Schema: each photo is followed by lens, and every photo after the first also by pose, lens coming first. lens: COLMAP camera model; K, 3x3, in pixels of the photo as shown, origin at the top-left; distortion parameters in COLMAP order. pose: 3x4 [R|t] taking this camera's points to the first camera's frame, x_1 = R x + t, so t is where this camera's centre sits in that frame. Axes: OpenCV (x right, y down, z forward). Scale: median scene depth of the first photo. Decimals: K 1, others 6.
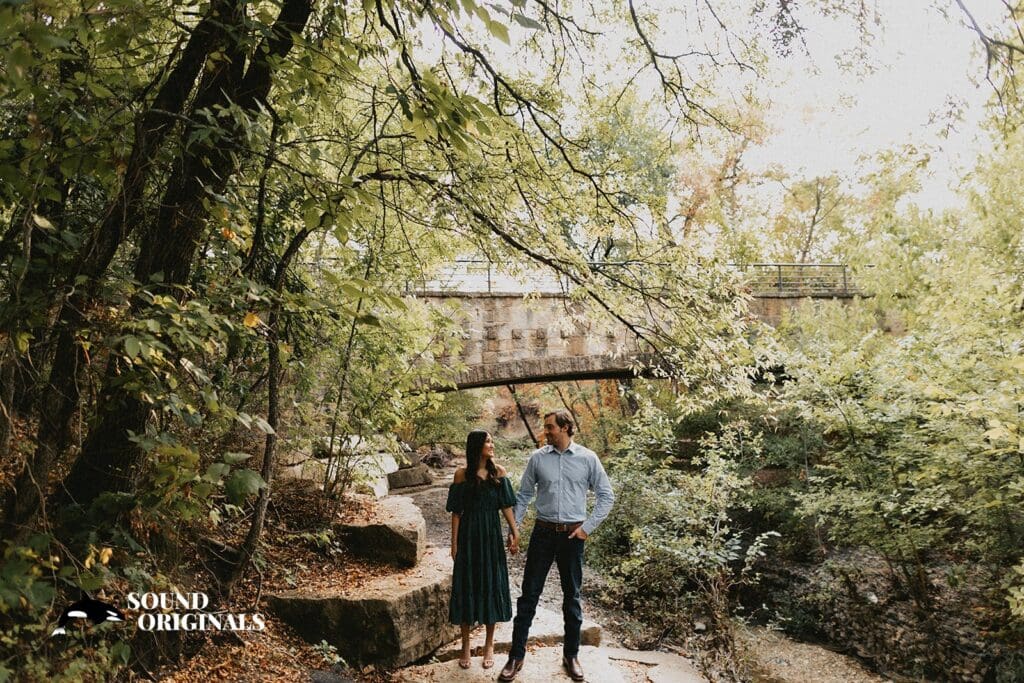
lens RADIAL K [[691.9, 0, 511.4], [0, 691.9, 341.5], [0, 0, 1]] dist [0.002735, -0.004106]
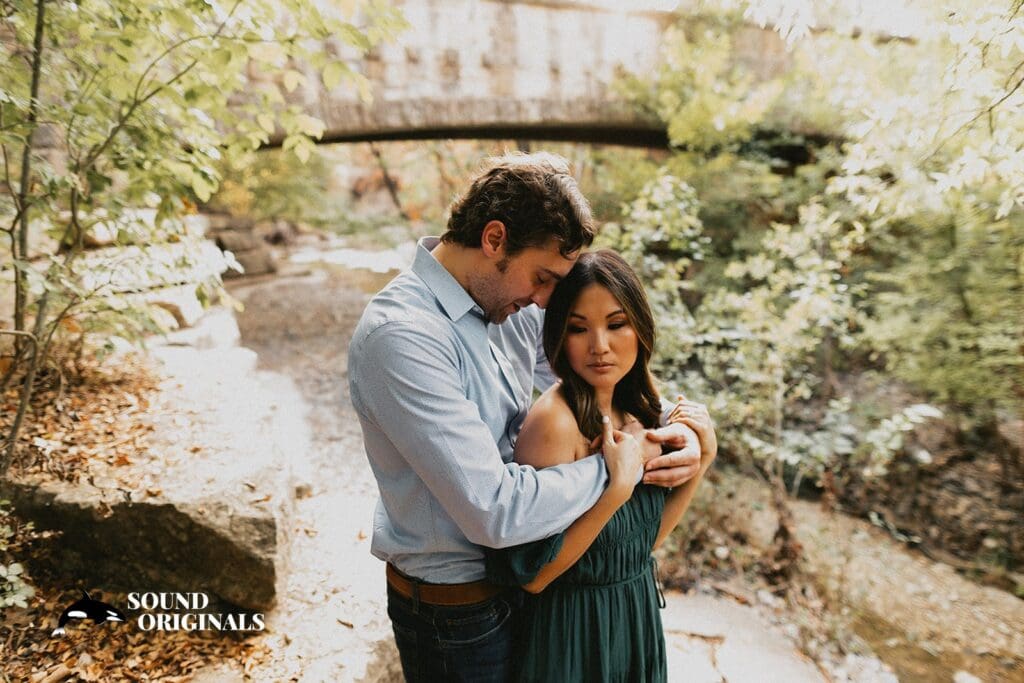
lens RADIAL K [[727.8, 0, 513.2], [0, 727.8, 343.6], [0, 0, 1]] dist [0.002263, -0.004418]
pose [[0.979303, -0.010032, 0.202150, -0.067458], [-0.053024, 0.951171, 0.304077, 0.056982], [-0.195329, -0.308502, 0.930953, 0.490551]]
